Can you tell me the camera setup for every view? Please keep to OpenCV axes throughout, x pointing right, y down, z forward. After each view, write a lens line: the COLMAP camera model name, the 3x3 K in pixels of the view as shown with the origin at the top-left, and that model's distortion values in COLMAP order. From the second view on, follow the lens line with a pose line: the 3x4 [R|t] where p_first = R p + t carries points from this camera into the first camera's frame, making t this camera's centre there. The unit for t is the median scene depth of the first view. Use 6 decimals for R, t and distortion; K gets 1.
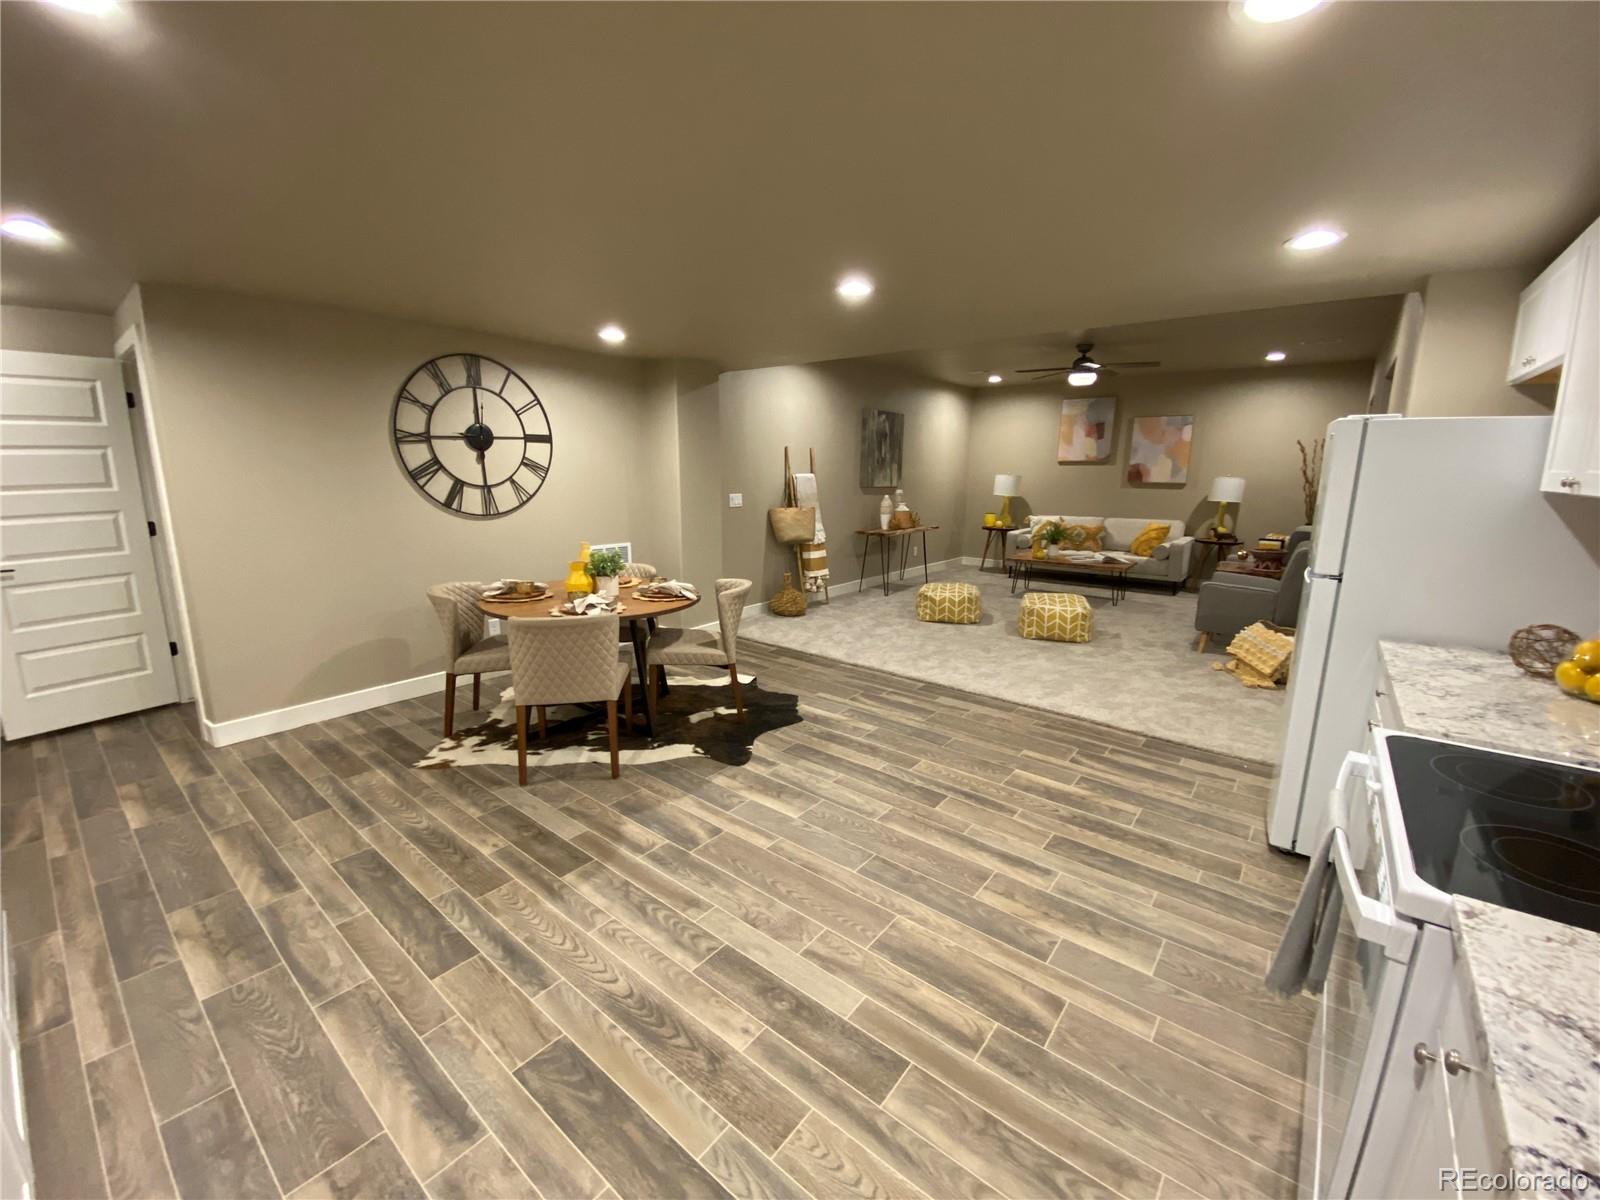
lens RADIAL K [[644.1, 0, 773.2], [0, 644.1, 586.1], [0, 0, 1]] dist [0.005747, -0.001551]
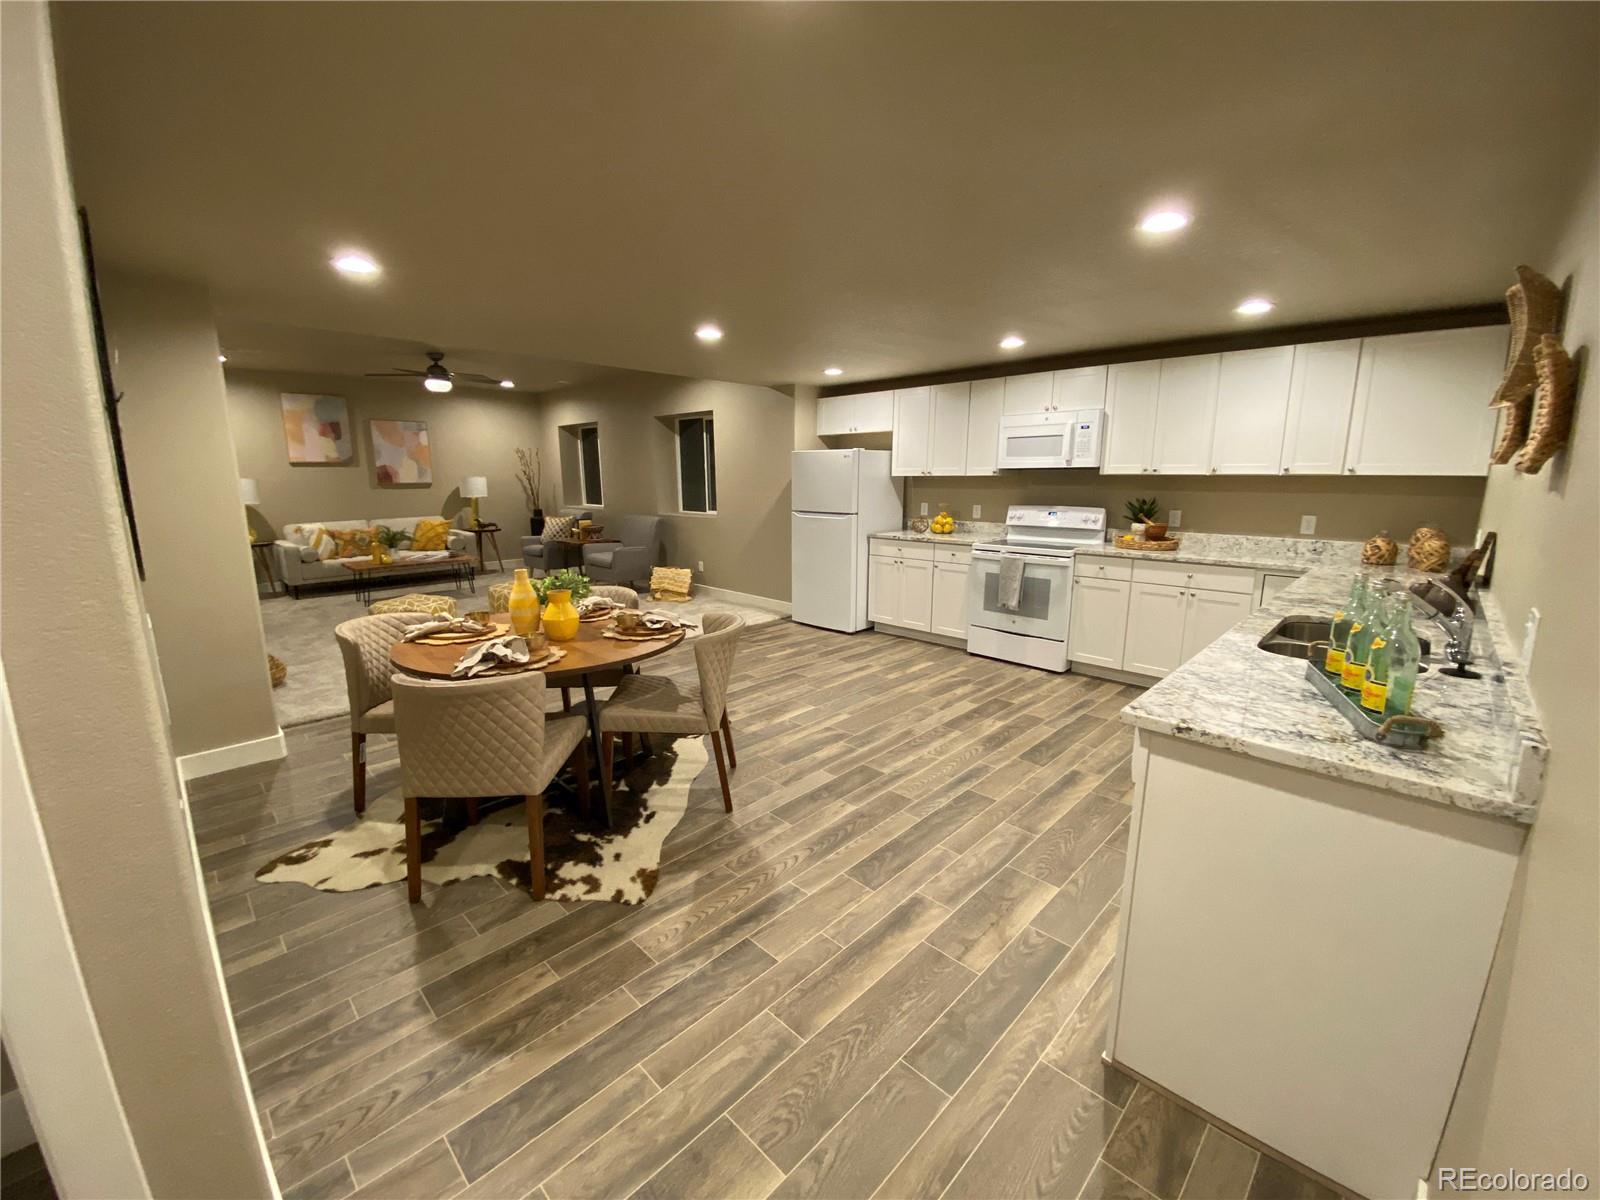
lens RADIAL K [[644.1, 0, 796.1], [0, 644.1, 604.8], [0, 0, 1]] dist [0.005747, -0.001551]
pose [[0.089289, -0.208499, 0.973938, -1.090041], [0.183787, 0.964501, 0.189630, -0.123945], [-0.978902, 0.162065, 0.124439, 0.658798]]
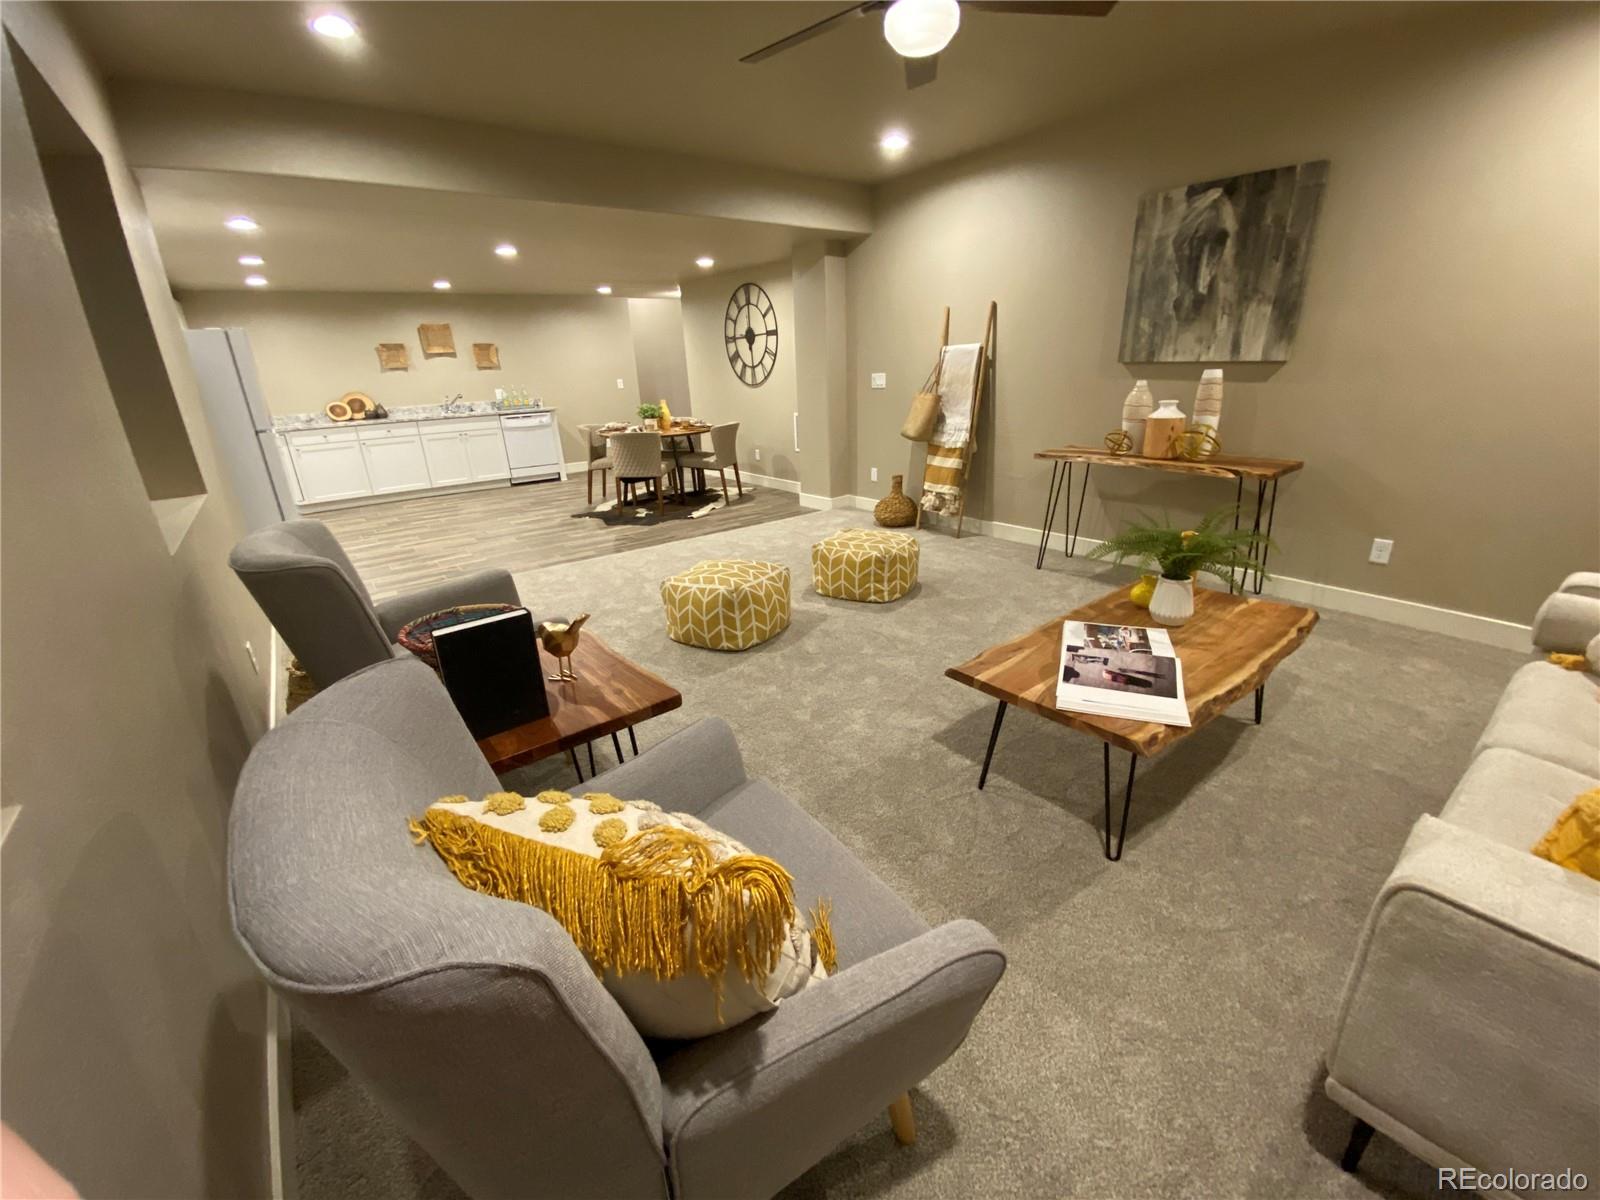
lens RADIAL K [[644.1, 0, 815.4], [0, 644.1, 593.3], [0, 0, 1]] dist [0.005747, -0.001551]
pose [[-0.195652, 0.329307, -0.923730, 1.619785], [-0.139817, 0.922945, 0.358642, -0.302189], [0.970655, 0.199322, -0.134533, 1.935476]]
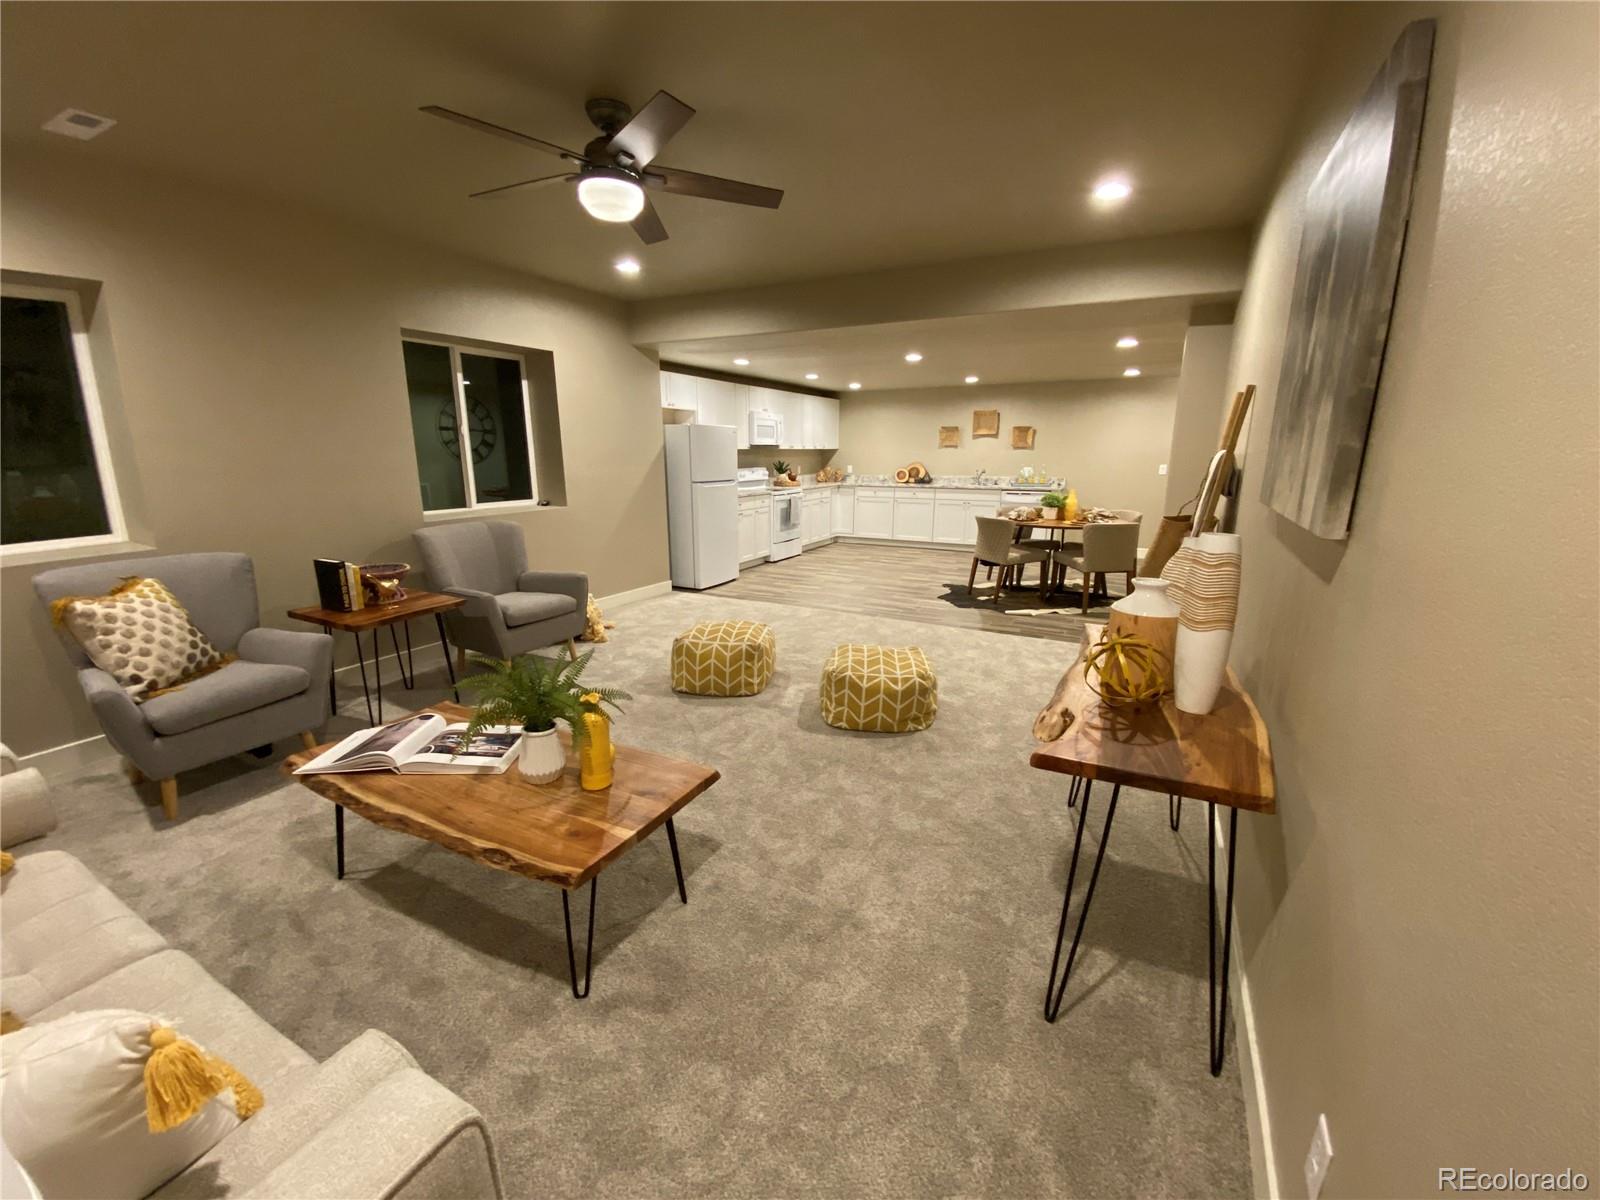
lens RADIAL K [[644.1, 0, 786.0], [0, 644.1, 608.4], [0, 0, 1]] dist [0.005747, -0.001551]
pose [[-0.979569, 0.038586, -0.197370, 0.842743], [-0.045253, 0.913960, 0.403273, -0.464488], [0.195949, 0.403965, -0.893541, 2.695357]]
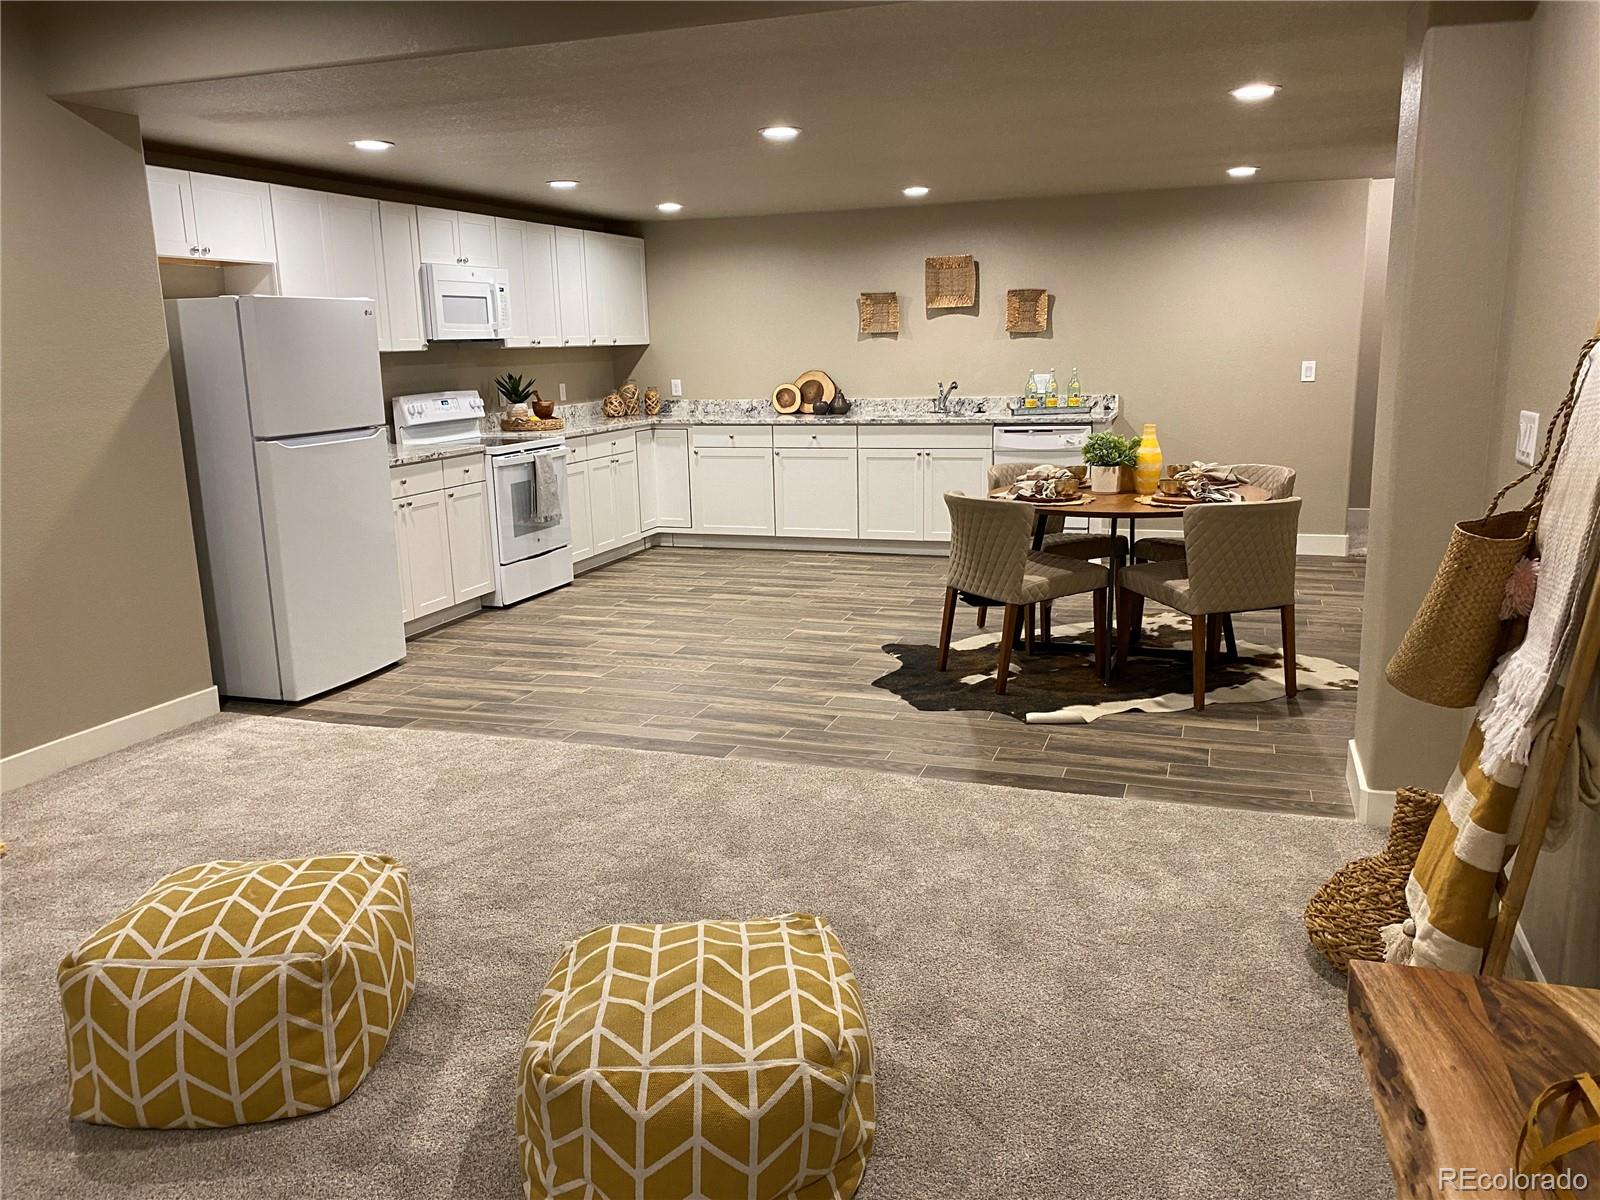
lens RADIAL K [[1214.6, 0, 805.4], [0, 1214.6, 613.1], [0, 0, 1]] dist [0.028003, -0.023436]
pose [[-0.929551, 0.091959, -0.357041, 0.658081], [-0.052353, 0.925662, 0.374712, -0.409610], [0.364957, 0.367006, -0.855636, 2.343391]]
